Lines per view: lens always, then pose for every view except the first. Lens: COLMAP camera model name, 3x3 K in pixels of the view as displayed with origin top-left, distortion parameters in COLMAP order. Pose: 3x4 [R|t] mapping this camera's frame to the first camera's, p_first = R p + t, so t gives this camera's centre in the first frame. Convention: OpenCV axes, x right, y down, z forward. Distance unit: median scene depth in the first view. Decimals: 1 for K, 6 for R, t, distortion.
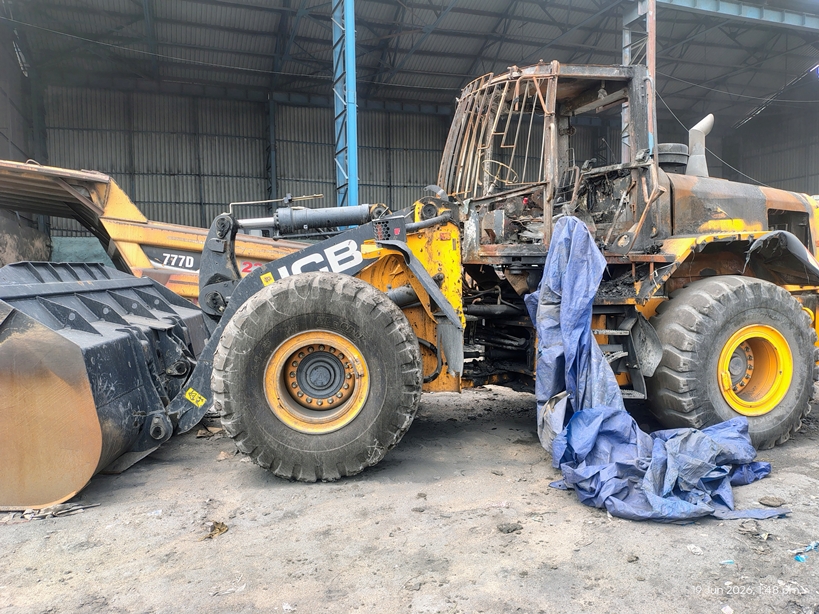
lens RADIAL K [[664.2, 0, 413.1], [0, 664.2, 309.0], [0, 0, 1]] dist [0.103979, -0.180971]
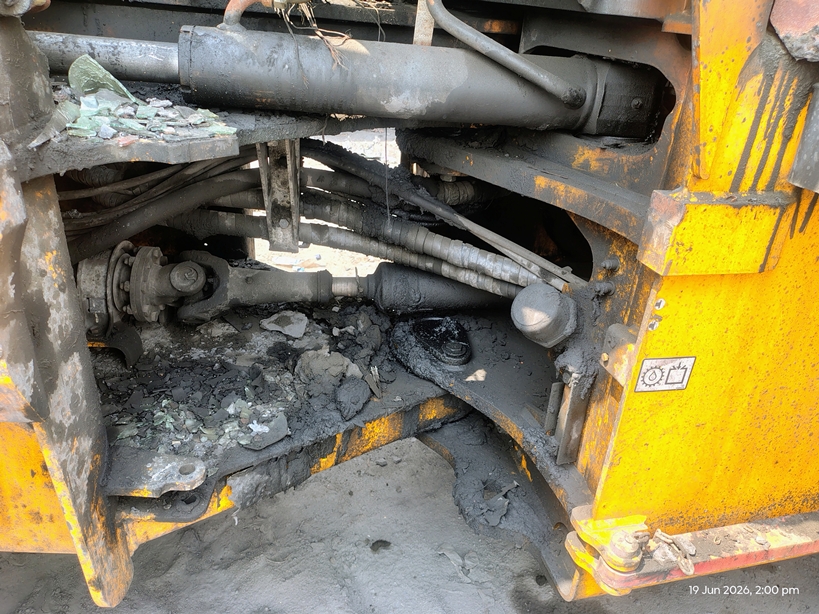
lens RADIAL K [[664.2, 0, 413.1], [0, 664.2, 309.0], [0, 0, 1]] dist [0.103979, -0.180971]
pose [[0.996638, 0.080858, 0.013216, 0.138230], [-0.080036, 0.926332, 0.368108, -0.007502], [0.017523, -0.367928, 0.929689, 0.890395]]
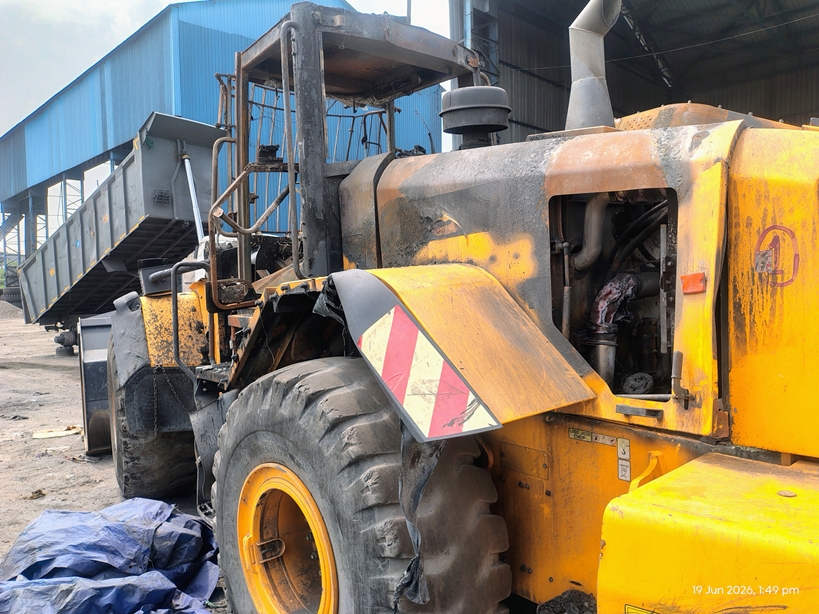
lens RADIAL K [[664.2, 0, 413.1], [0, 664.2, 309.0], [0, 0, 1]] dist [0.103979, -0.180971]
pose [[0.376071, 0.036524, -0.925871, 0.963536], [-0.024415, 0.999266, 0.029503, -0.104530], [0.926269, 0.011510, 0.376687, 0.877253]]
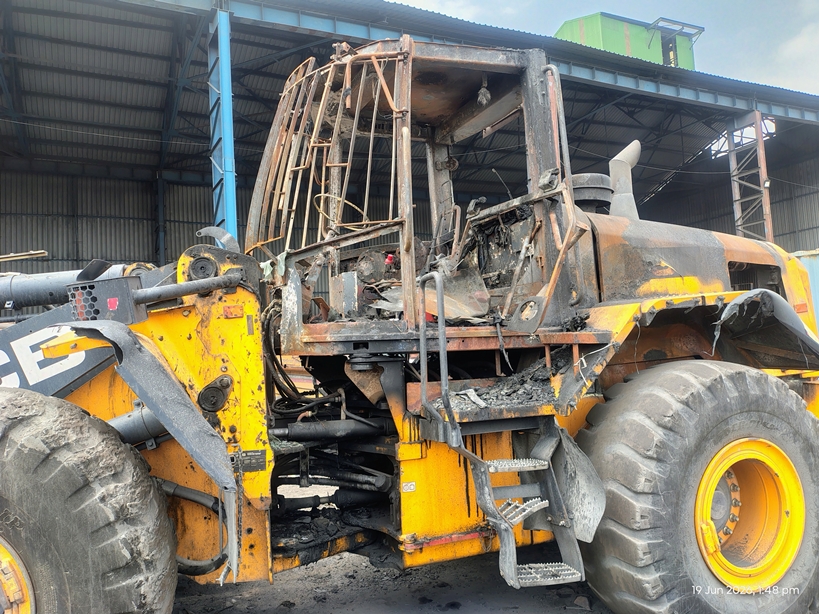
lens RADIAL K [[664.2, 0, 413.1], [0, 664.2, 309.0], [0, 0, 1]] dist [0.103979, -0.180971]
pose [[0.993024, -0.030132, 0.113996, 0.134242], [0.043950, 0.991714, -0.120716, -0.032961], [-0.109414, 0.124884, 0.986120, 0.394210]]
